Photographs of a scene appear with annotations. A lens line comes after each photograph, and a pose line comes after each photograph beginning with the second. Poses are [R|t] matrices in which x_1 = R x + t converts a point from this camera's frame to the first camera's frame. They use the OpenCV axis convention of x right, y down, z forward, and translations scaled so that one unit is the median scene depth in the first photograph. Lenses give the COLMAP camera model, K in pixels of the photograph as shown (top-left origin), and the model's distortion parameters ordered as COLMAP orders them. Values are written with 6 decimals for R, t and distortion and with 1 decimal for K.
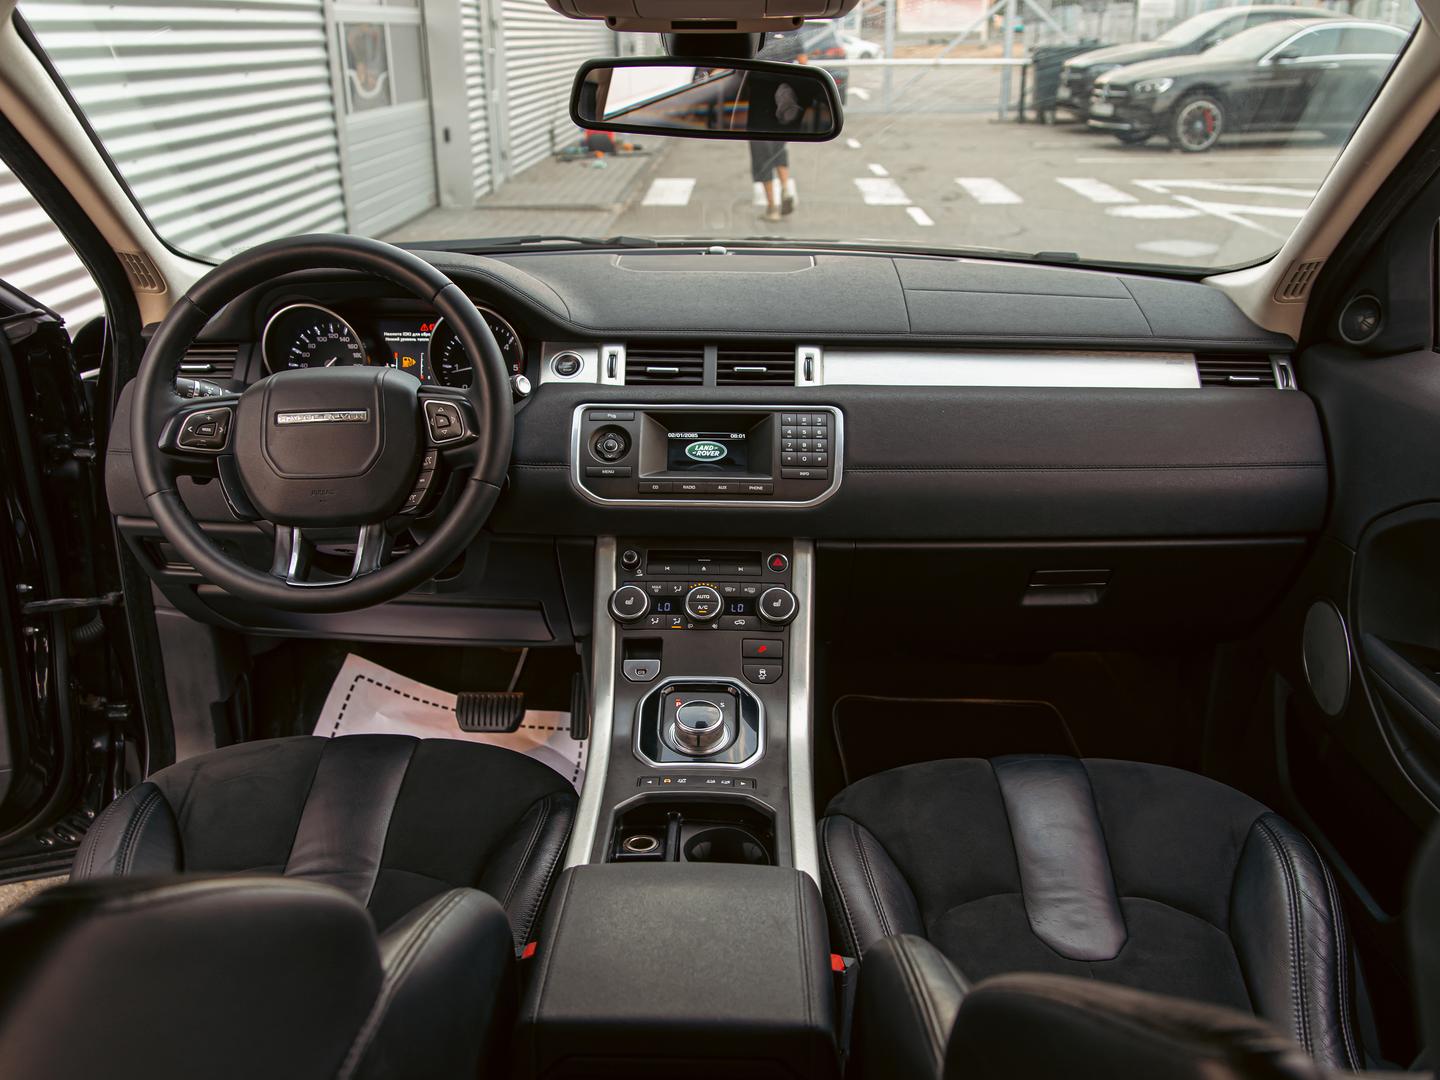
lens RADIAL K [[1530.1, 0, 720.0], [0, 1530.1, 540.0], [0, 0, 1]] dist [-0.136411, 0.000894]
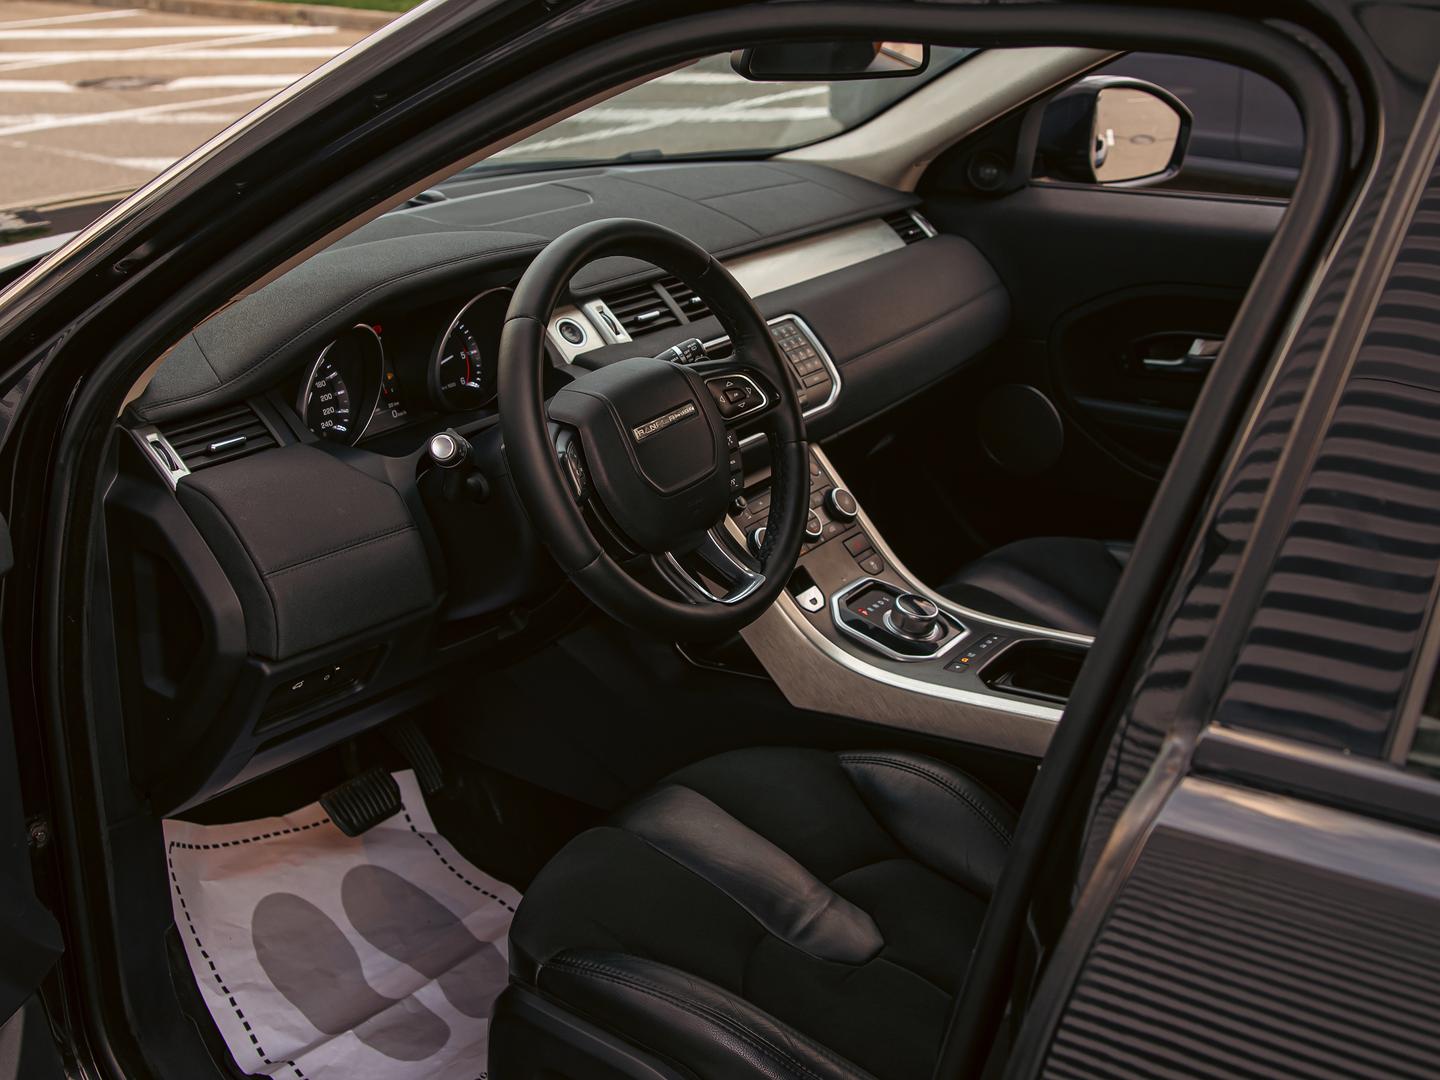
lens RADIAL K [[1530.1, 0, 720.0], [0, 1530.1, 540.0], [0, 0, 1]] dist [-0.136411, 0.000894]
pose [[0.545045, -0.310276, 0.778881, -0.833197], [0.250800, 0.946800, 0.201664, -0.166852], [-0.800016, 0.085427, 0.593866, 0.432740]]
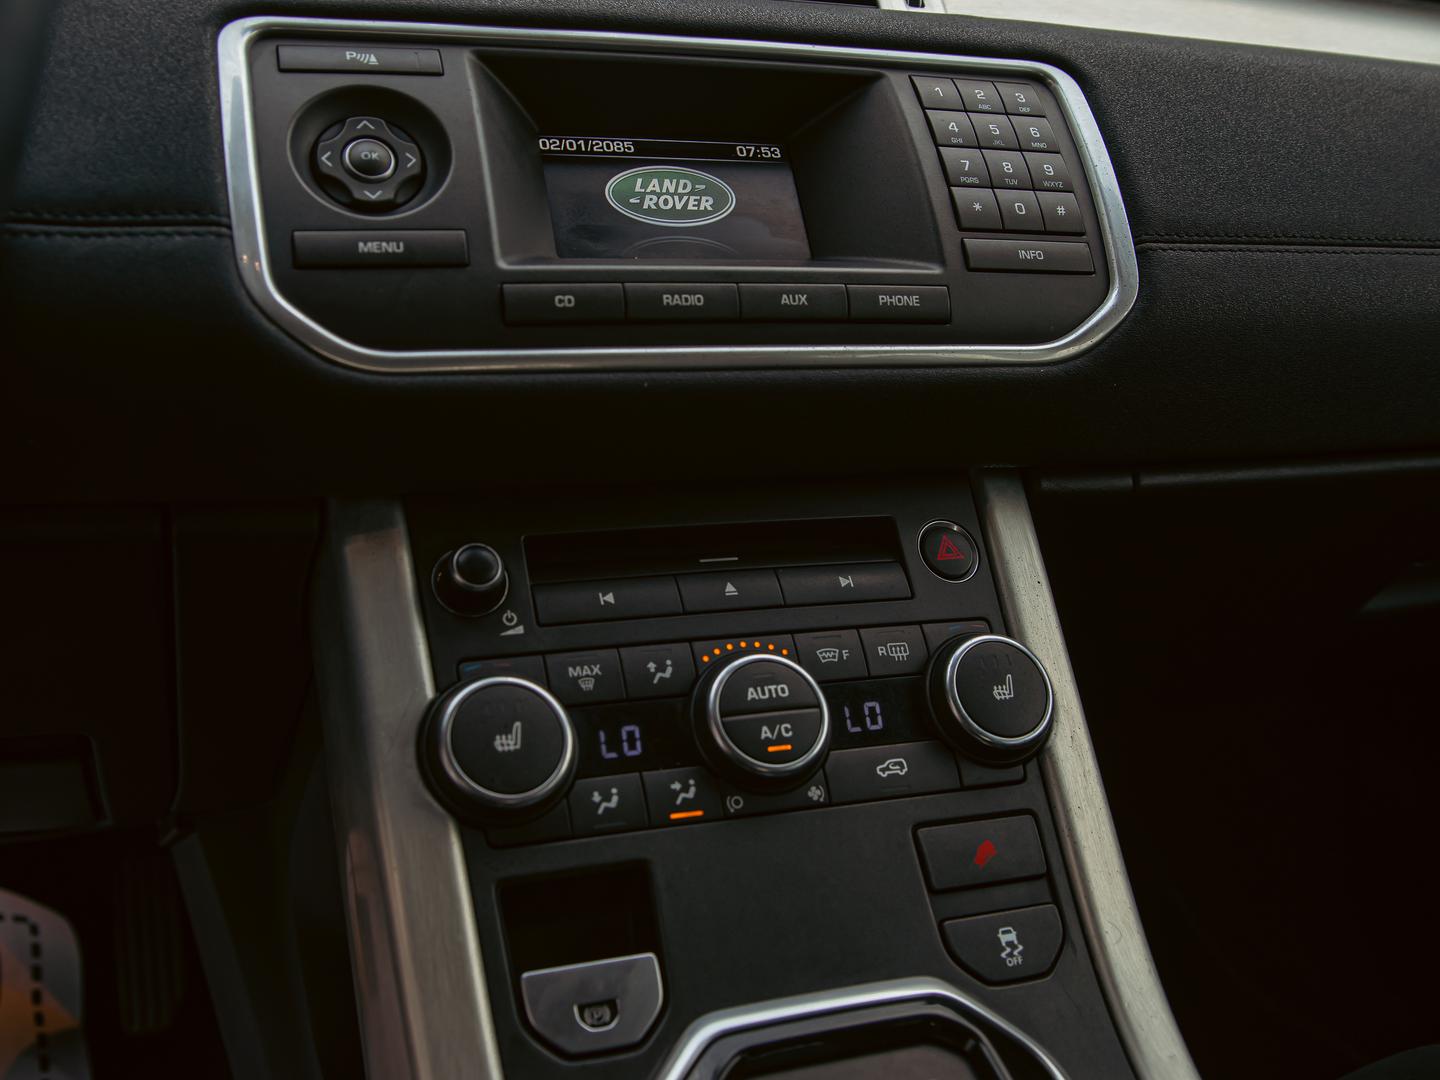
lens RADIAL K [[1530.1, 0, 720.0], [0, 1530.1, 540.0], [0, 0, 1]] dist [-0.136411, 0.000894]
pose [[0.928720, -0.065033, 0.365035, -0.116308], [0.055744, 0.997798, 0.035940, -0.000822], [-0.366568, -0.013030, 0.930300, 0.734891]]
